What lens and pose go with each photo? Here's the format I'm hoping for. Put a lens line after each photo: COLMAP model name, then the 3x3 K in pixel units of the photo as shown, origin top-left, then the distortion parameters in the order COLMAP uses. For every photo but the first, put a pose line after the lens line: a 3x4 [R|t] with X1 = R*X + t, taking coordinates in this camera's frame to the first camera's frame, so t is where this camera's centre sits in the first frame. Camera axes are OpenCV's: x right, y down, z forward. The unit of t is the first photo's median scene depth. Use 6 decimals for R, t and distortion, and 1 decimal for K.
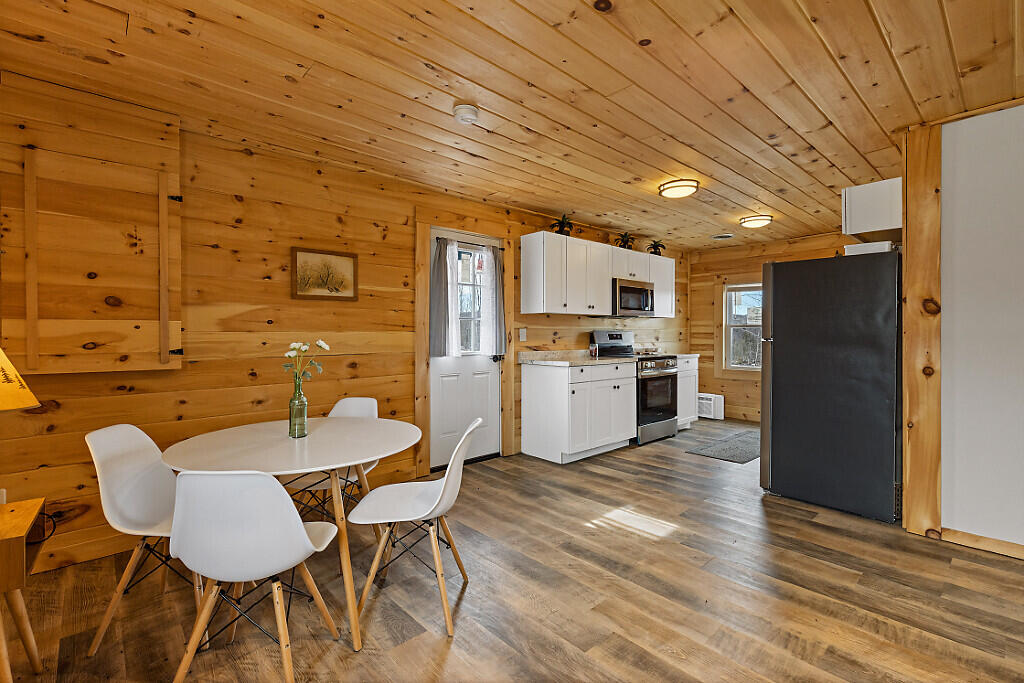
lens RADIAL K [[465.4, 0, 497.8], [0, 465.4, 336.2], [0, 0, 1]] dist [-0.000410, -0.000034]
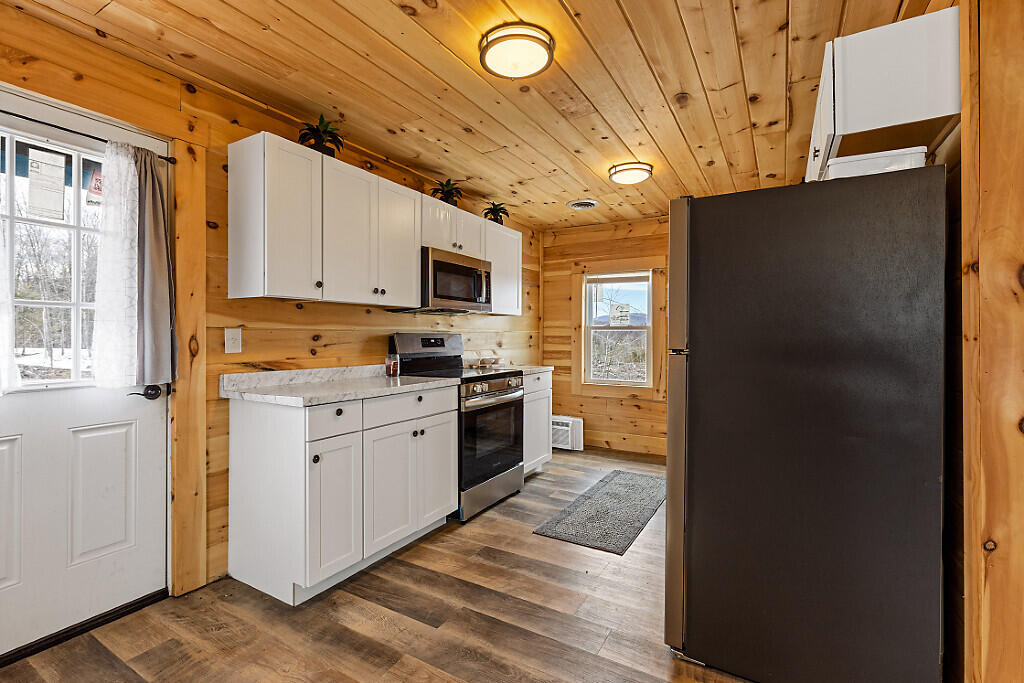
lens RADIAL K [[467.9, 0, 509.0], [0, 467.9, 336.6], [0, 0, 1]] dist [-0.000242, -0.000022]
pose [[0.951225, 0.001255, 0.308497, 0.173809], [0.000161, 0.999990, -0.004564, -0.004751], [-0.308499, 0.004391, 0.951215, 0.402673]]
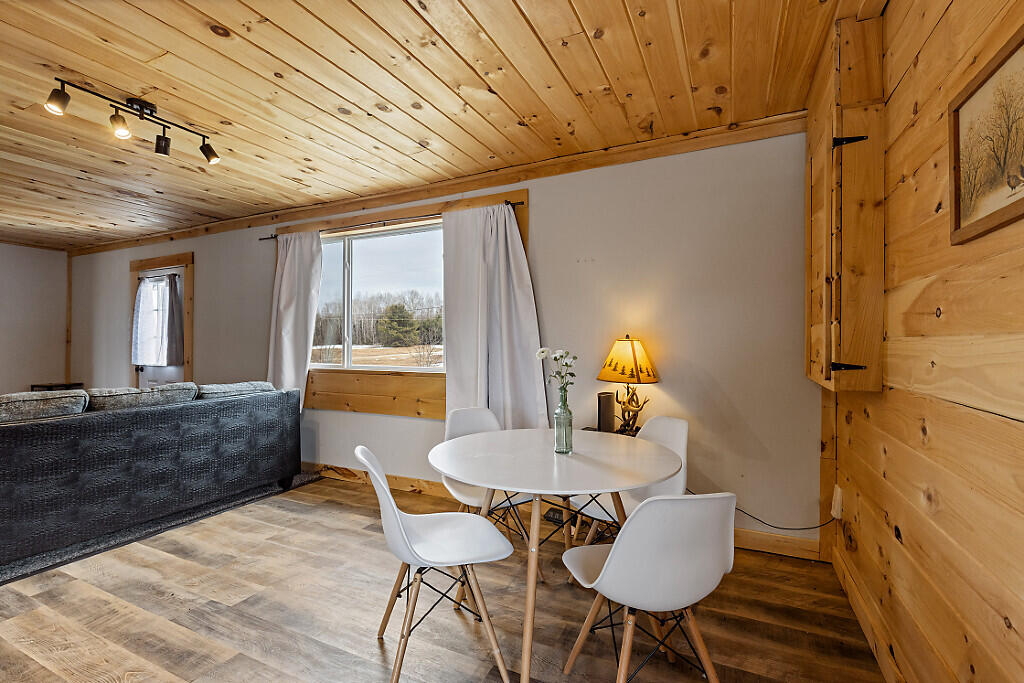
lens RADIAL K [[468.9, 0, 498.0], [0, 468.9, 341.0], [0, 0, 1]] dist [-0.000629, 0.000422]
pose [[-0.928119, 0.000773, -0.372282, 0.016049], [-0.003750, 0.999928, 0.011426, -0.006256], [0.372264, 0.012001, -0.928049, 0.782990]]
